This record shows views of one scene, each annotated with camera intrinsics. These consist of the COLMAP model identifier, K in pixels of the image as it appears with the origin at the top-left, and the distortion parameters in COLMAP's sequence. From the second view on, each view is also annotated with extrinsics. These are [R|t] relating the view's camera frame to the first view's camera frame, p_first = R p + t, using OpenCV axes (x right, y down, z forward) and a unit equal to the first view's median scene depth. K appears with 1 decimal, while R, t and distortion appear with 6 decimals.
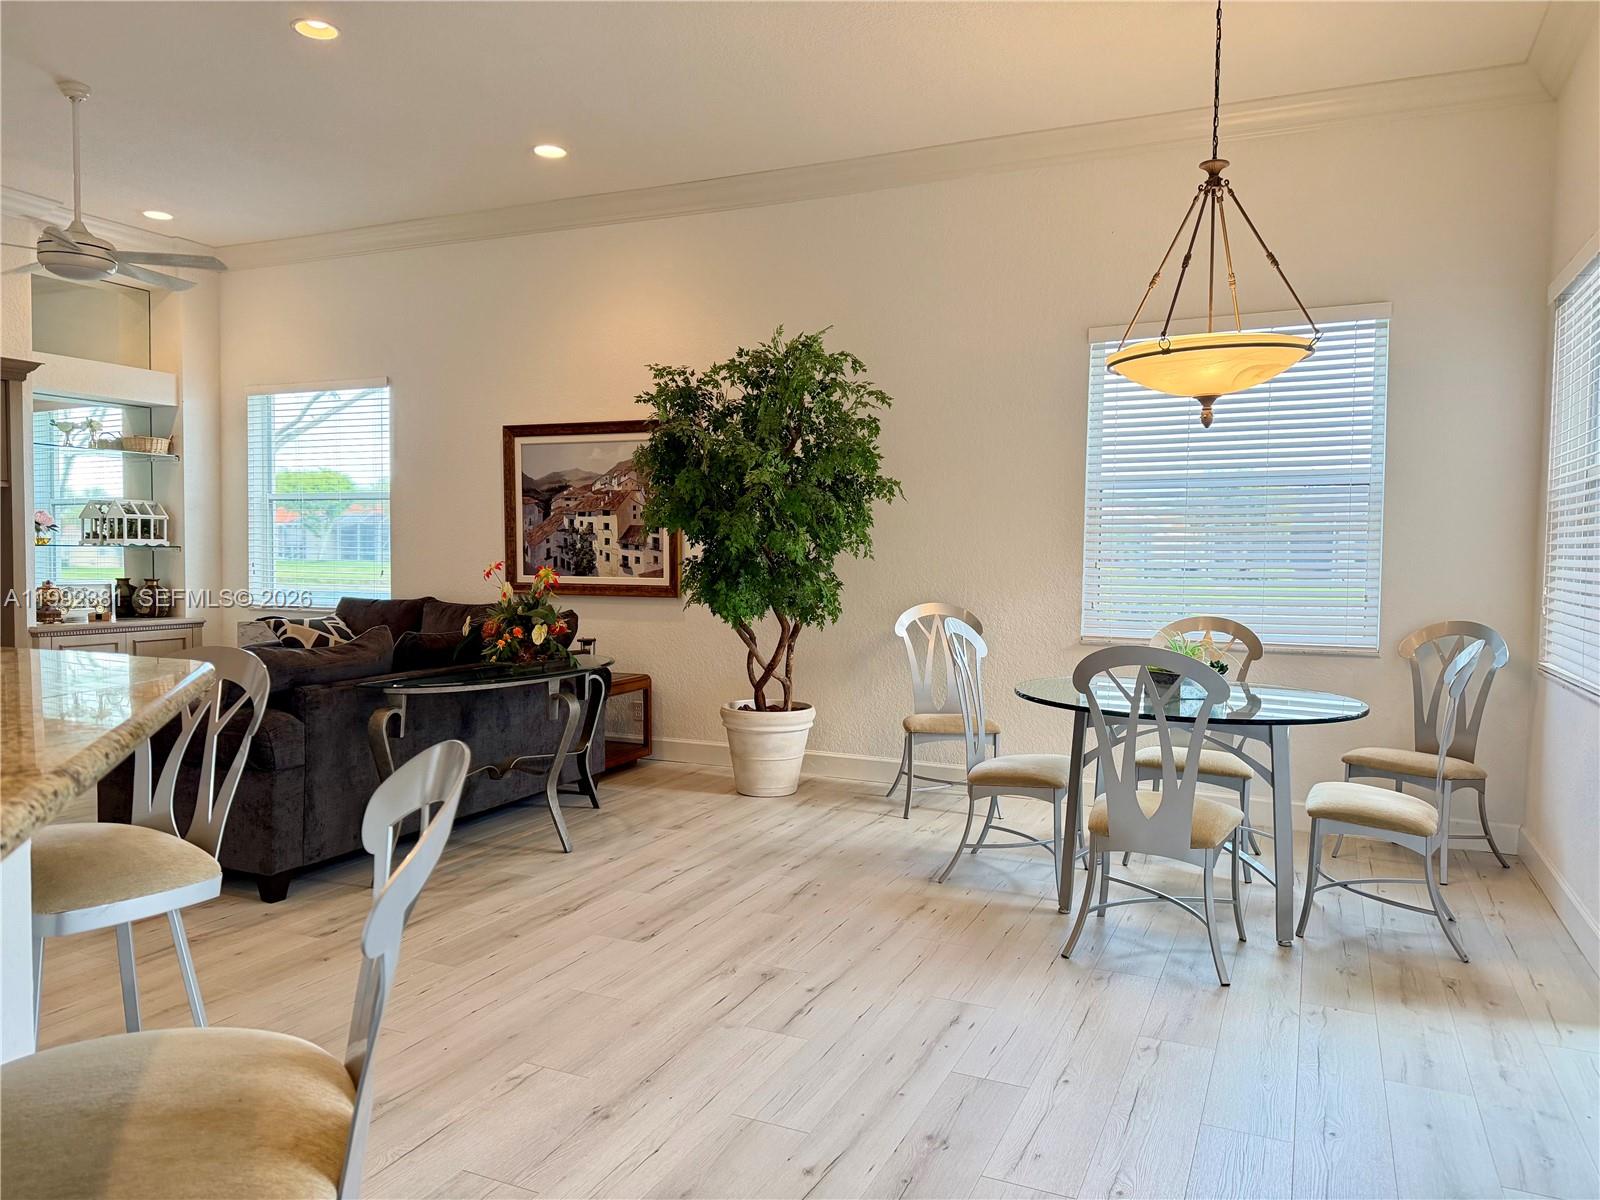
lens RADIAL K [[1126.4, 0, 802.5], [0, 1126.4, 600.8], [0, 0, 1]] dist [0.109783, -0.108257]
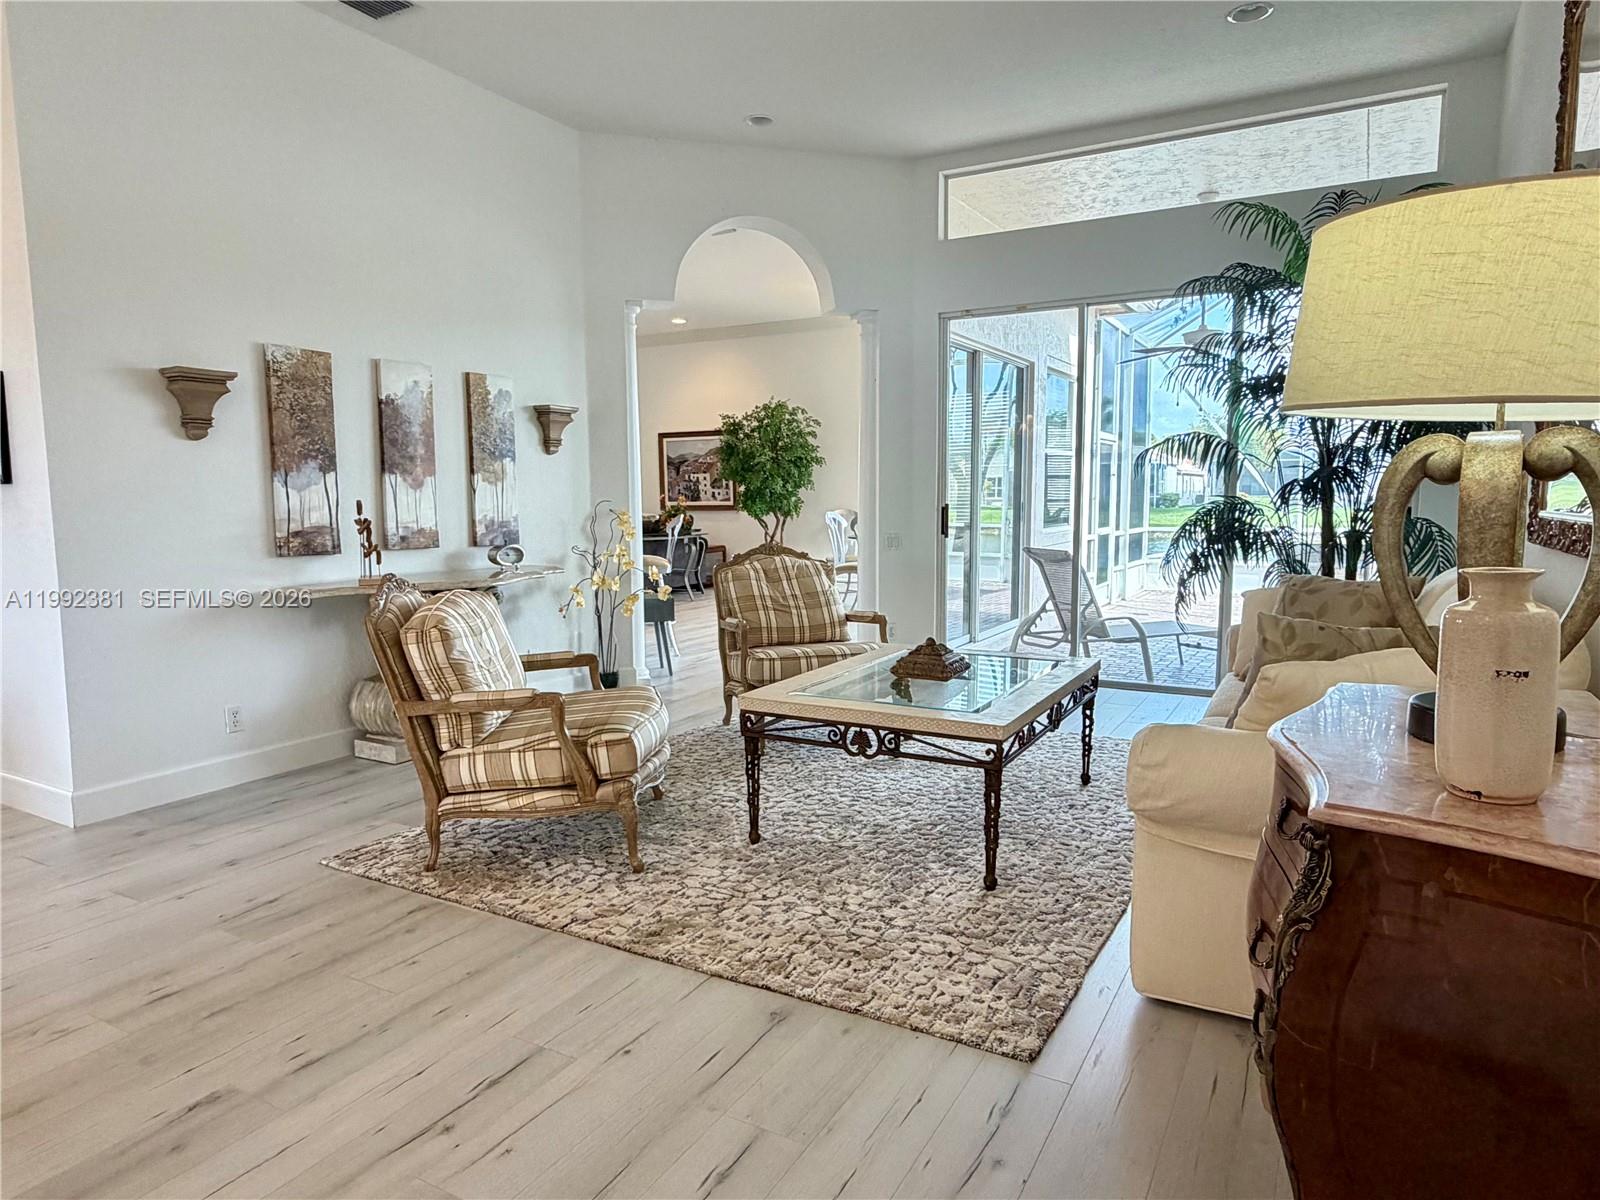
lens RADIAL K [[987.2, 0, 797.2], [0, 987.2, 606.3], [0, 0, 1]] dist [-0.002634, 0.003799]
pose [[0.996162, -0.006984, -0.087255, 0.205681], [0.013216, 0.997386, 0.071045, 0.057779], [0.086531, -0.071925, 0.993649, -1.093306]]
